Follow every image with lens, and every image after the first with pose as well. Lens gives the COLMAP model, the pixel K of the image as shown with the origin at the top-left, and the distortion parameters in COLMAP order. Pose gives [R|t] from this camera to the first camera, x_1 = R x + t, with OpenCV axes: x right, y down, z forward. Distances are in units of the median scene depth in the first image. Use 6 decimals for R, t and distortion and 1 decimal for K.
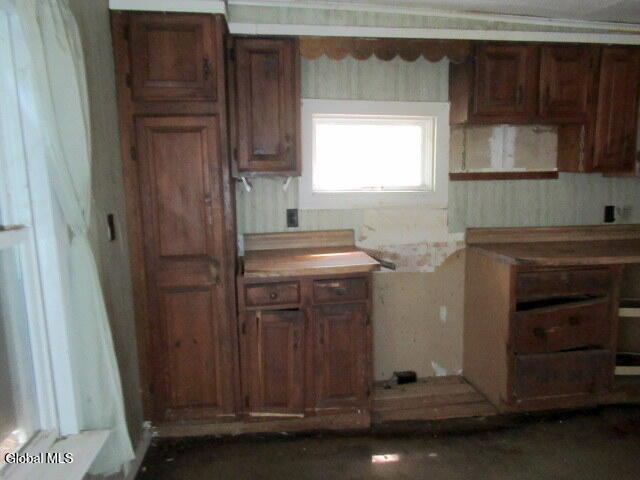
lens RADIAL K [[492.6, 0, 315.9], [0, 492.6, 237.6], [0, 0, 1]] dist [0.002068, -0.013900]
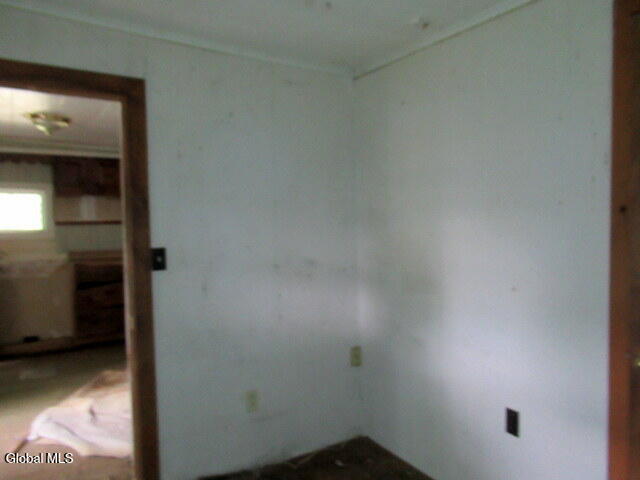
lens RADIAL K [[492.6, 0, 319.4], [0, 492.6, 239.5], [0, 0, 1]] dist [0.002068, -0.013900]
pose [[0.918428, -0.010259, 0.395454, 0.464294], [0.046344, 0.995570, -0.081805, 0.135135], [-0.392863, 0.093459, 0.914835, -1.081908]]
